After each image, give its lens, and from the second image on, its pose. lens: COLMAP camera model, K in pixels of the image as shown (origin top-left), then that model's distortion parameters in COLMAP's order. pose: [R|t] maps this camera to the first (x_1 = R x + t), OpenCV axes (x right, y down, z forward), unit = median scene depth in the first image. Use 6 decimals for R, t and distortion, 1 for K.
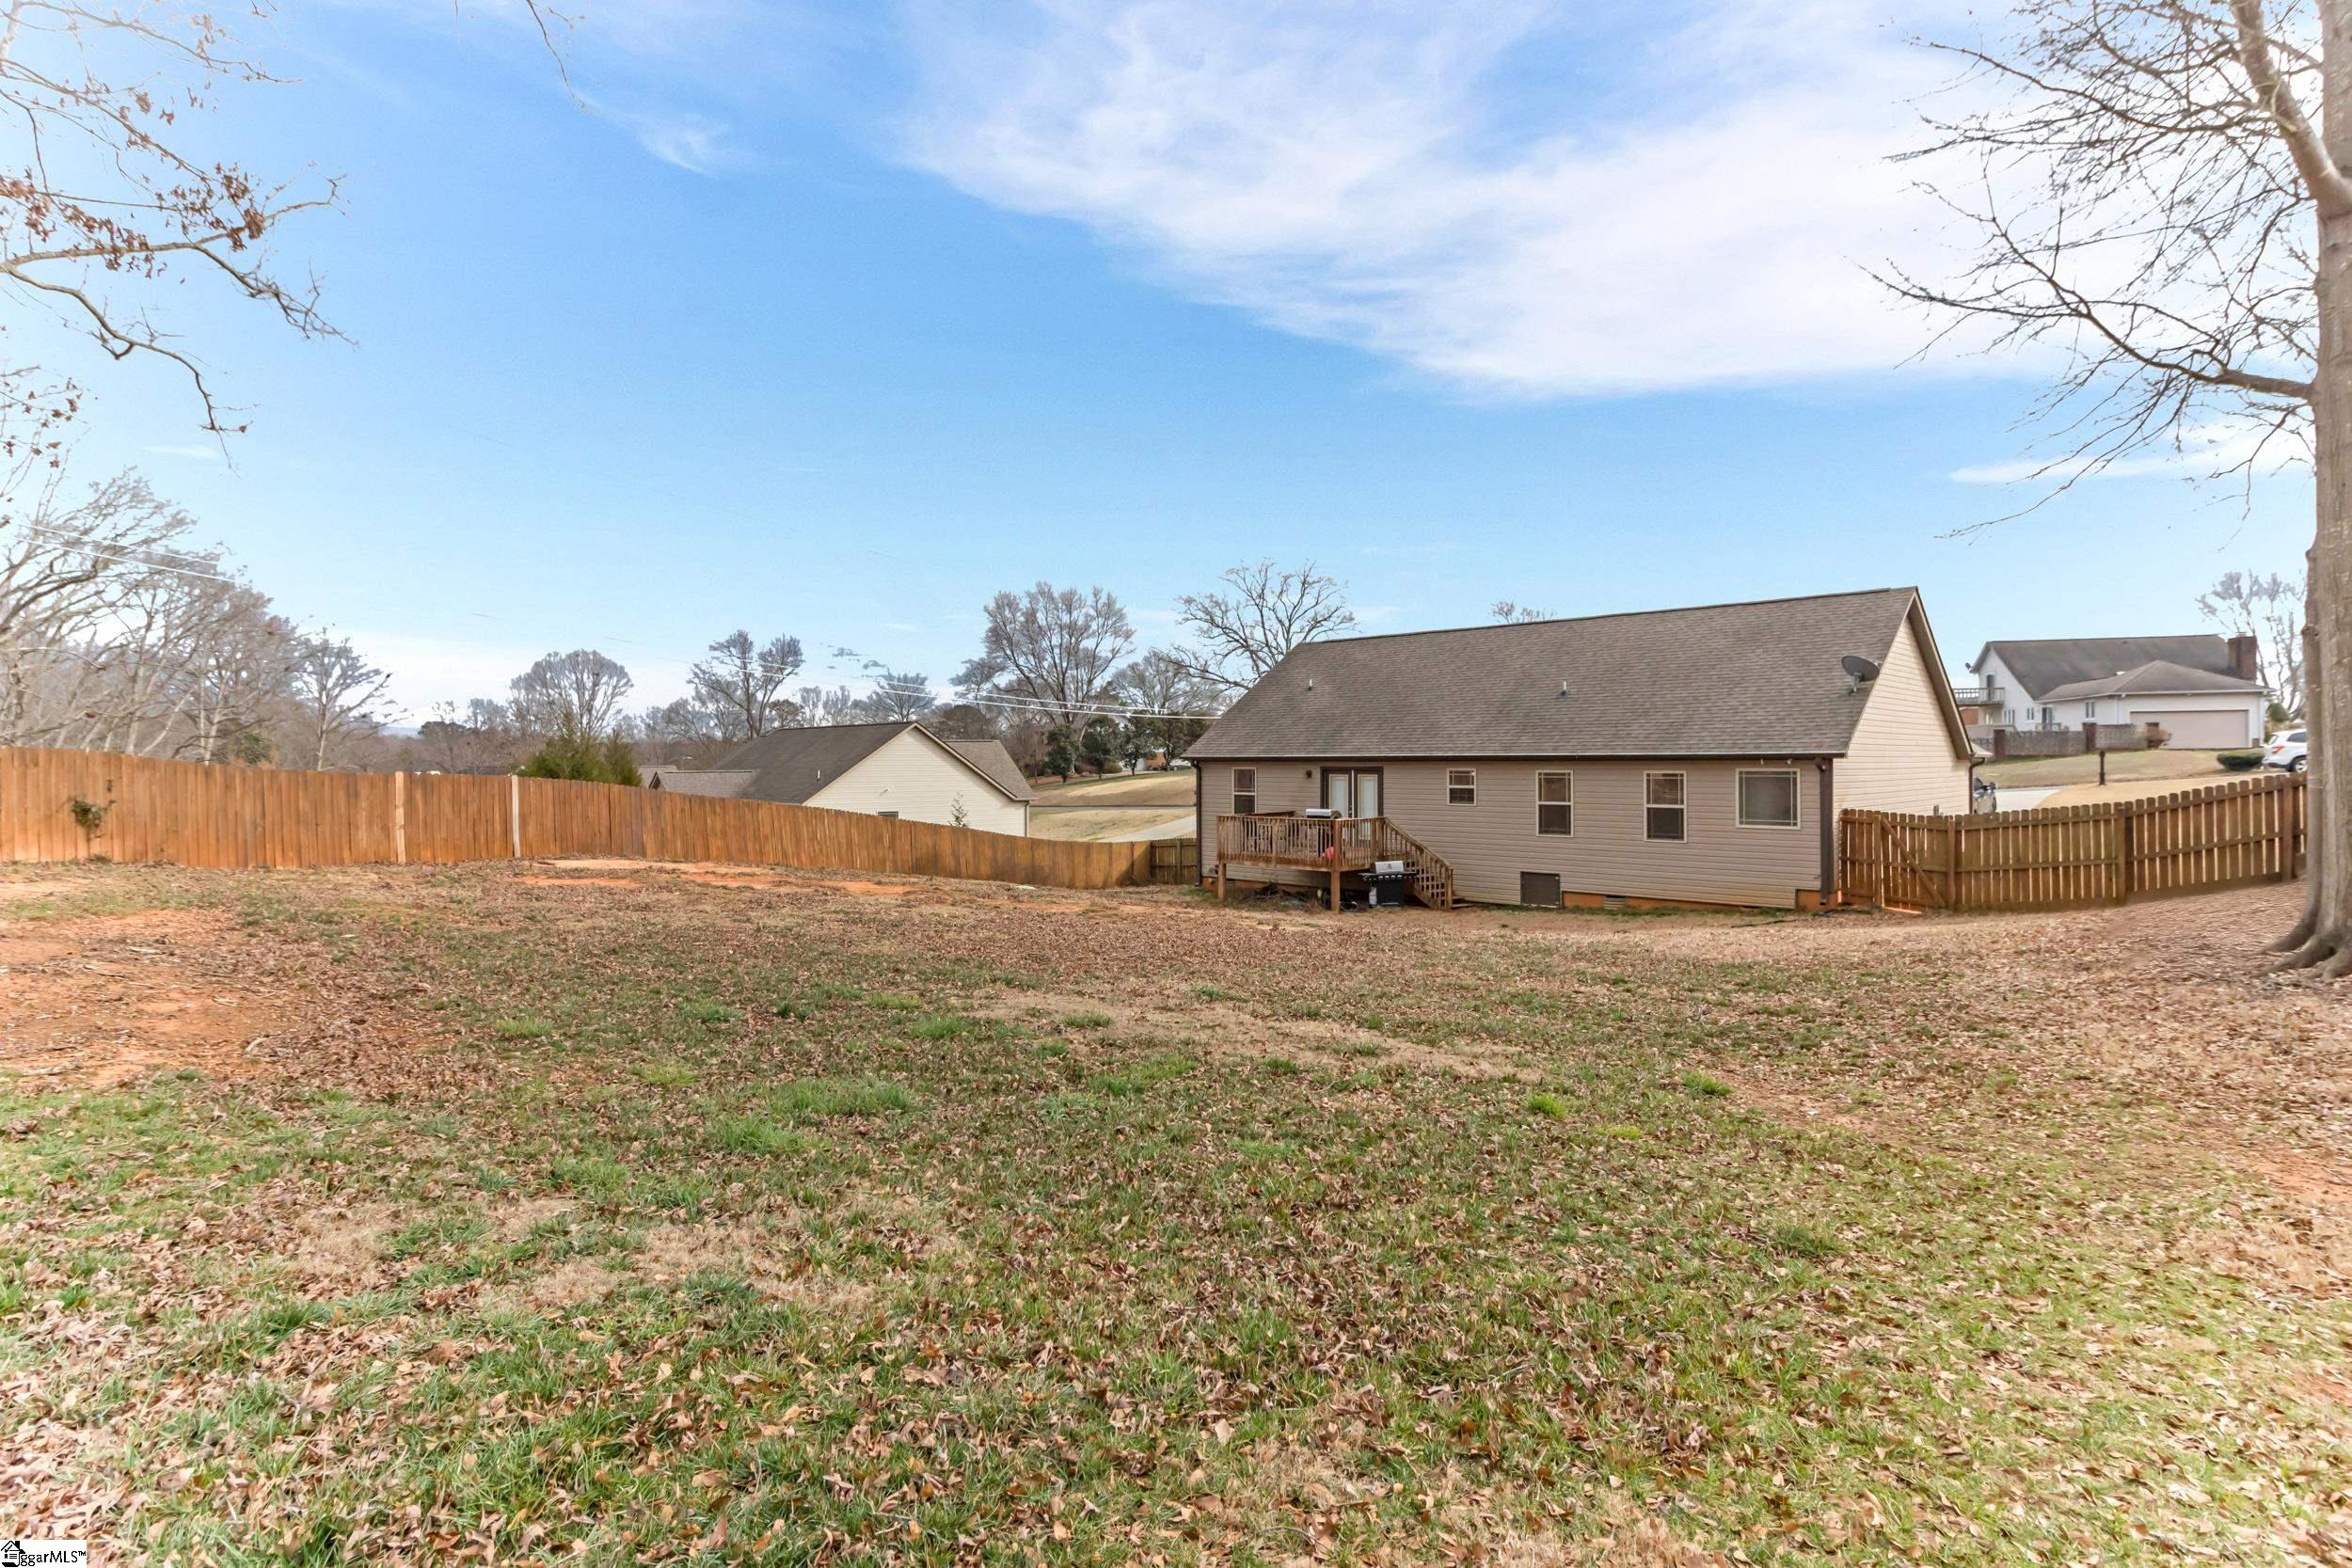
lens RADIAL K [[1134.2, 0, 1175.5], [0, 1134.2, 775.6], [0, 0, 1]] dist [0.000651, 0.000329]
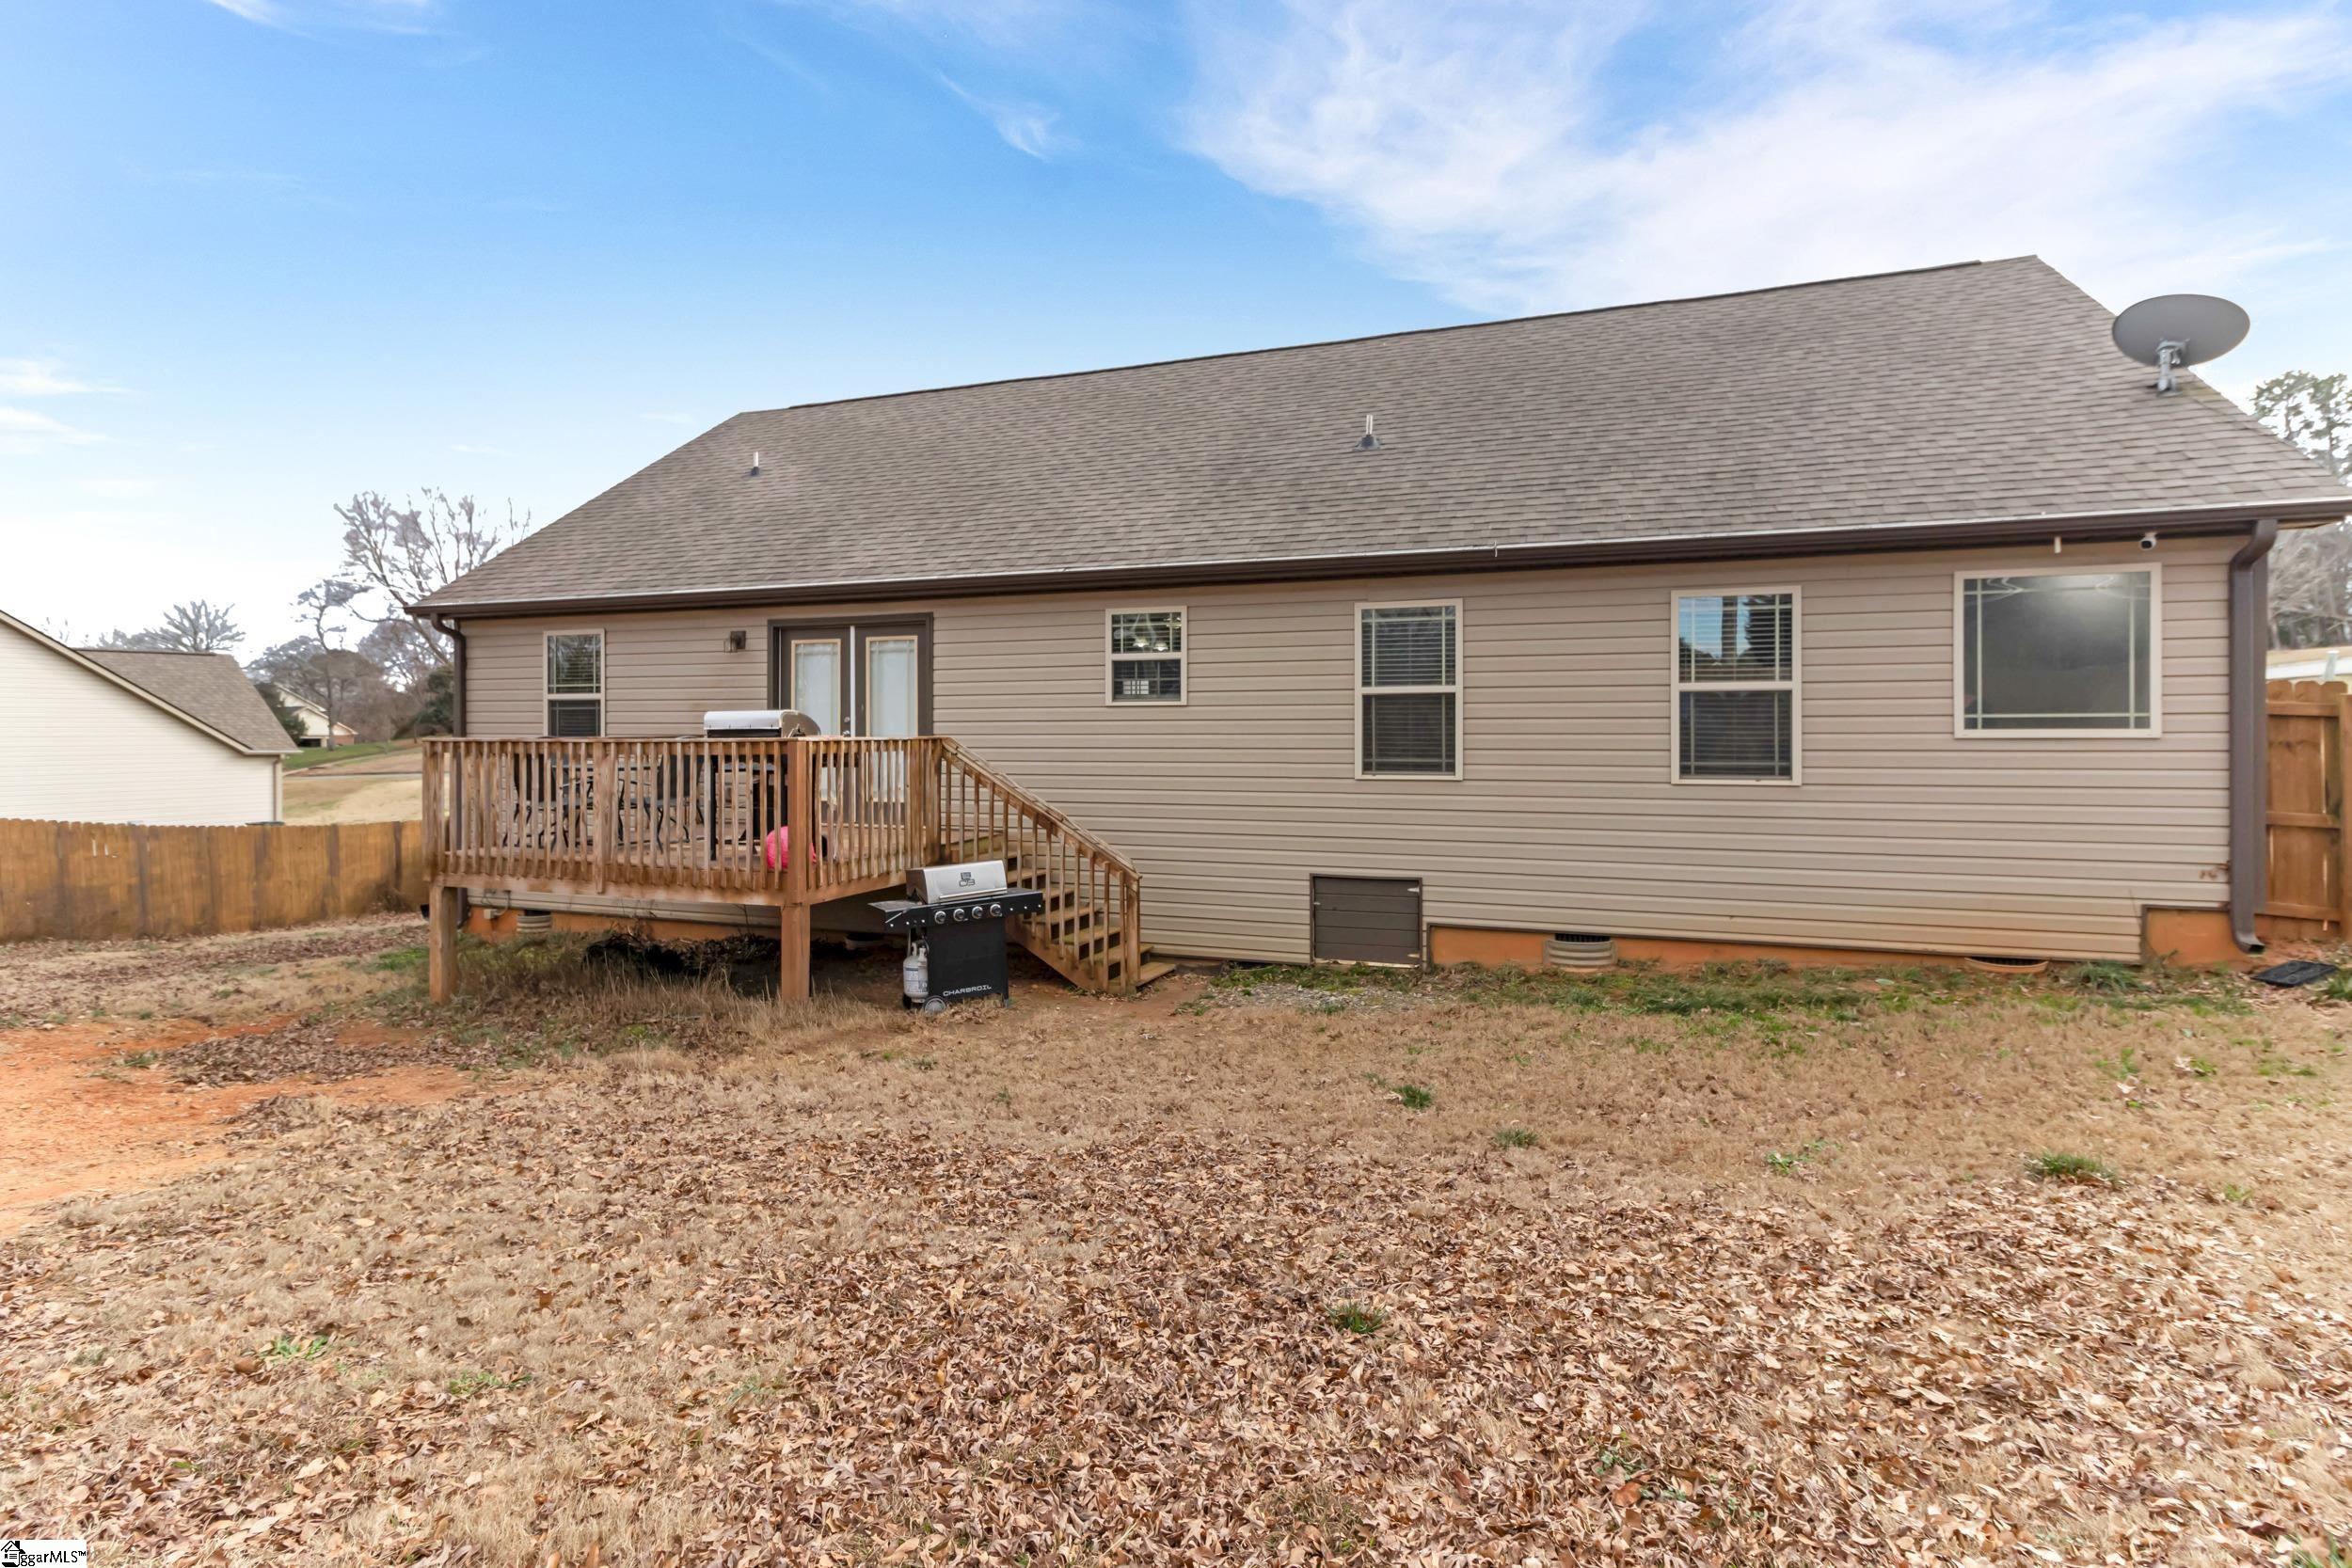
lens RADIAL K [[1134.2, 0, 1179.7], [0, 1134.2, 736.5], [0, 0, 1]] dist [0.000651, 0.000329]
pose [[0.906844, 0.001226, 0.421464, 0.103068], [0.001497, 0.999980, -0.006128, 0.039723], [-0.421463, 0.006188, 0.906824, 0.657215]]
